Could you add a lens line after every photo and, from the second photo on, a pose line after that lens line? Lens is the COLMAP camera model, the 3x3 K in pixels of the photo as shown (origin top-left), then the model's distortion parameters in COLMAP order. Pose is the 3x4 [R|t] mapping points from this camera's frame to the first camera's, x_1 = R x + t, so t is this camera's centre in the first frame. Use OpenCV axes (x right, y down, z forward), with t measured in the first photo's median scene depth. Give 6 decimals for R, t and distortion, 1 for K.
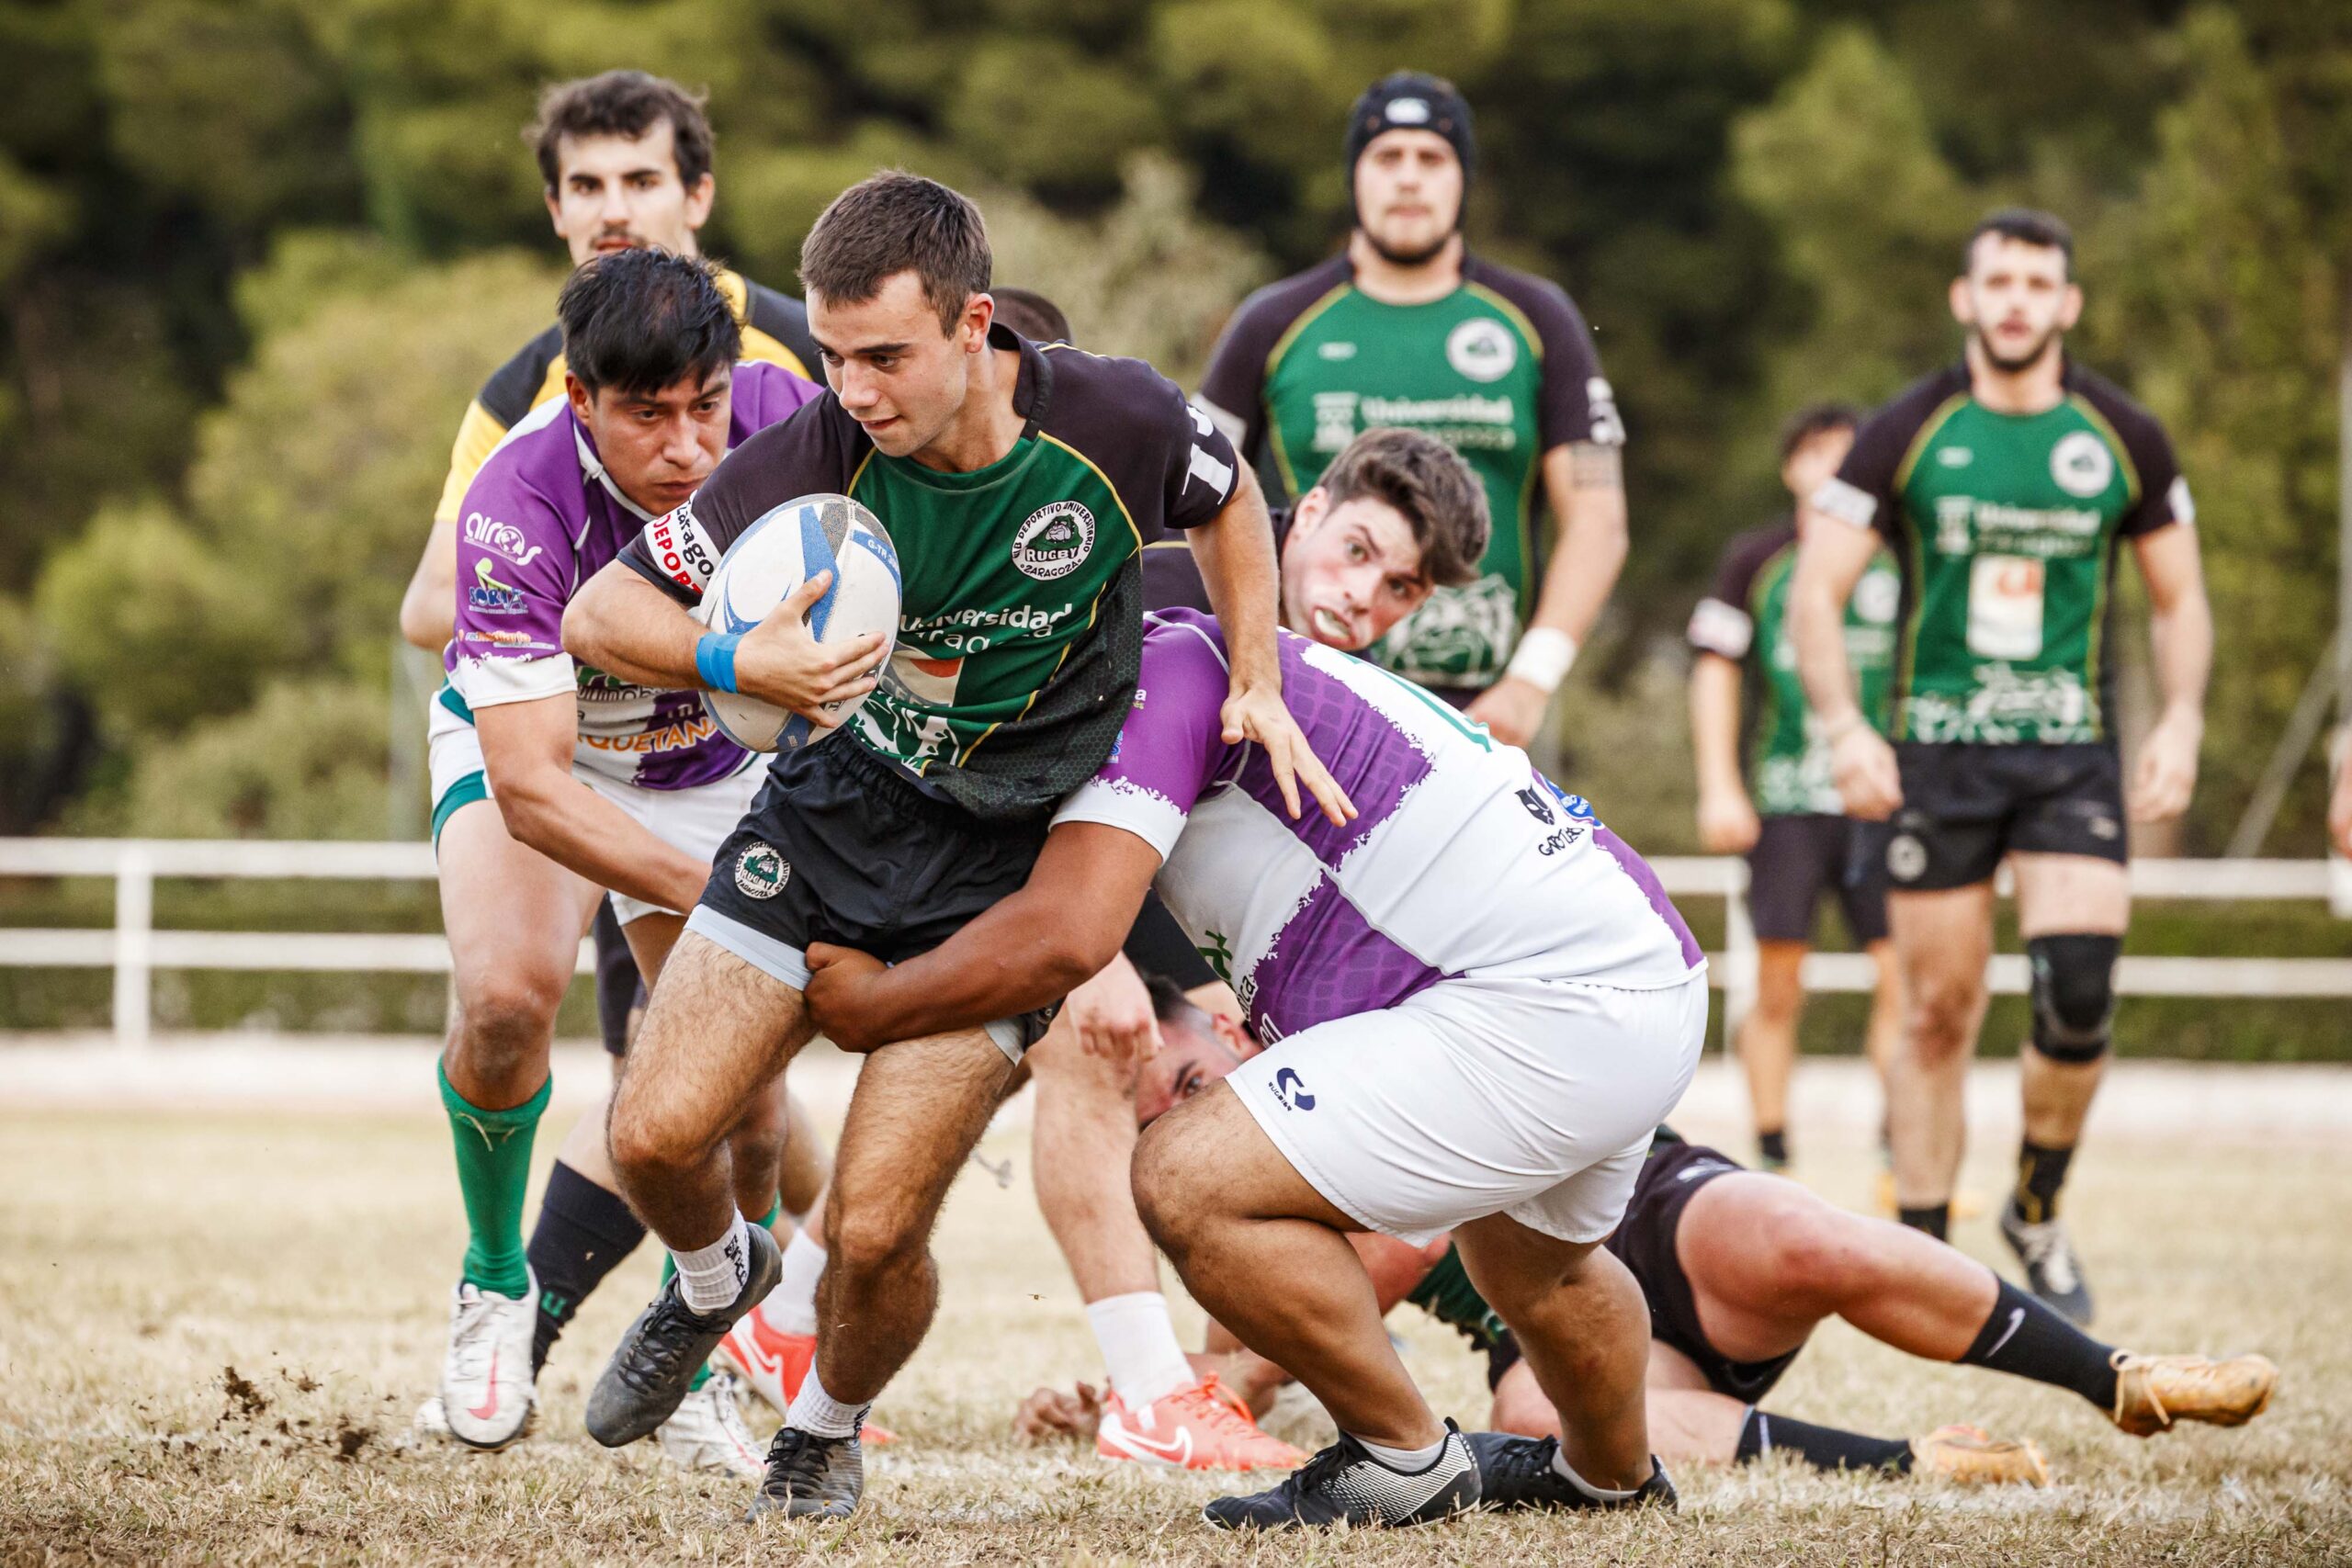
lens RADIAL K [[8803.1, 0, 1177.4], [0, 8803.1, 788.4], [0, 0, 1]] dist [0.080739, 0.000000]
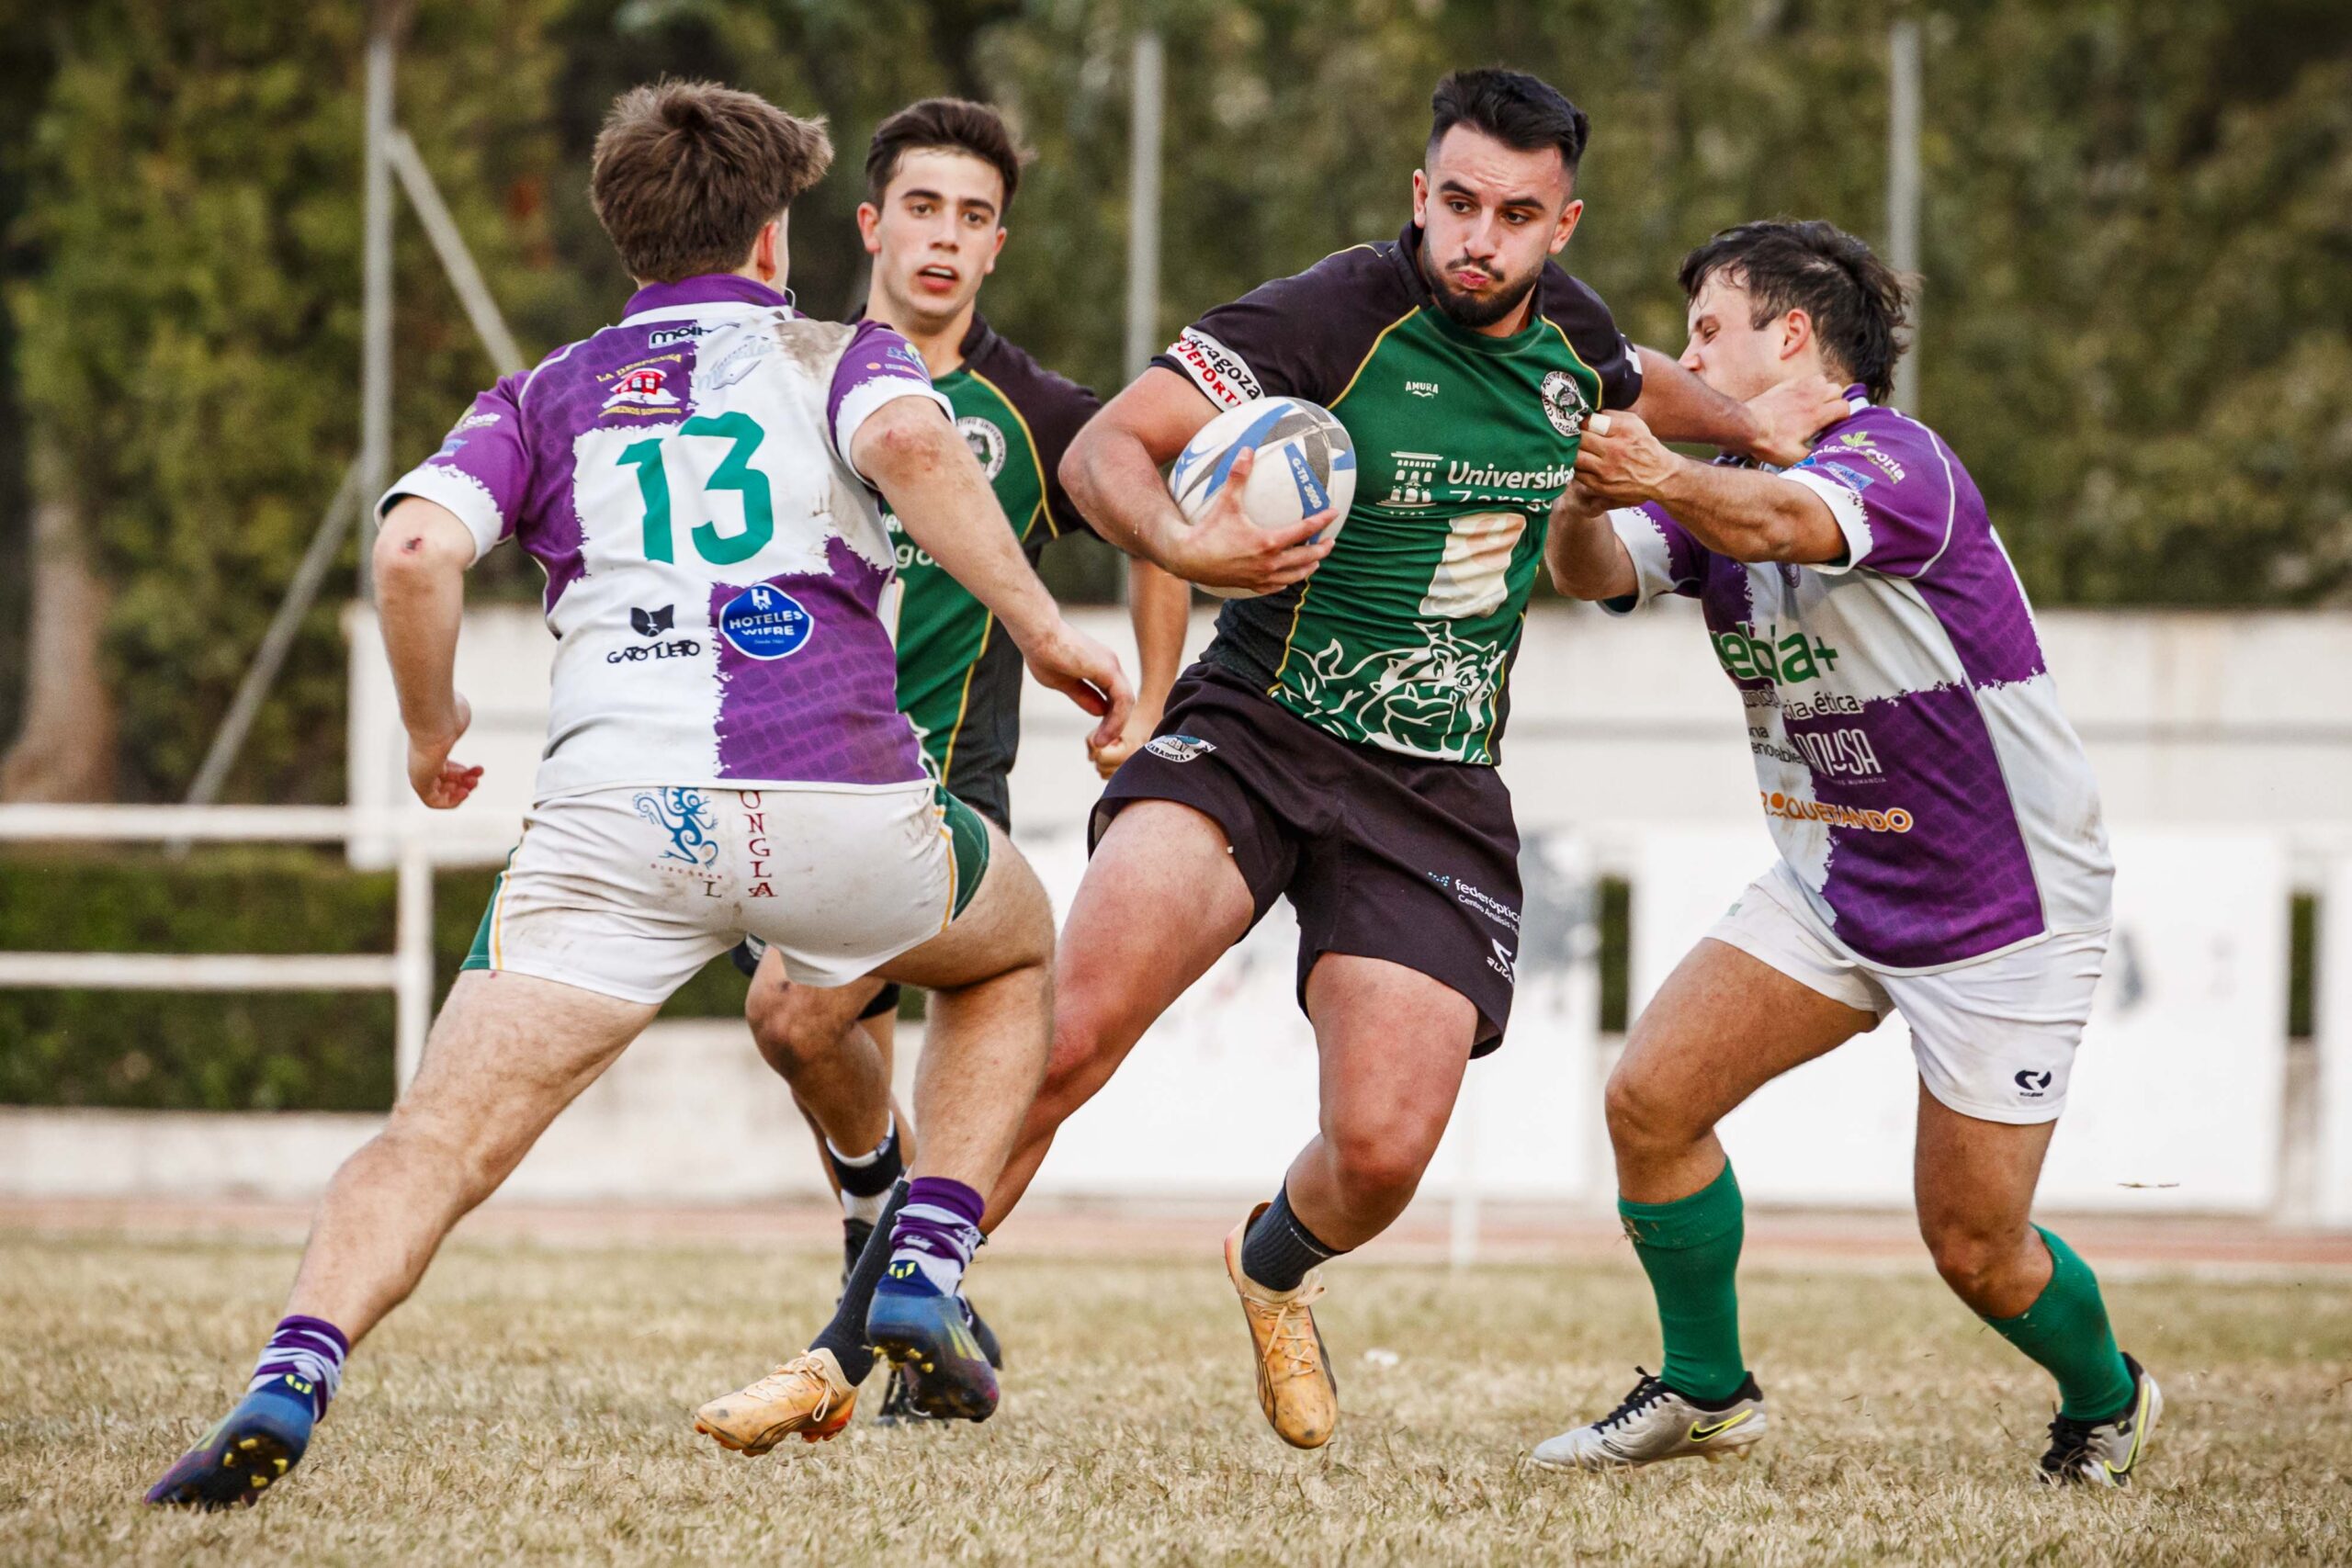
lens RADIAL K [[8753.2, 0, 1178.4], [0, 8753.2, 786.0], [0, 0, 1]] dist [0.046445, 0.000000]
pose [[0.976205, 0.004835, 0.216797, 0.049843], [-0.008308, 0.999851, 0.015112, -0.003048], [-0.216692, -0.016554, 0.976100, 0.346060]]
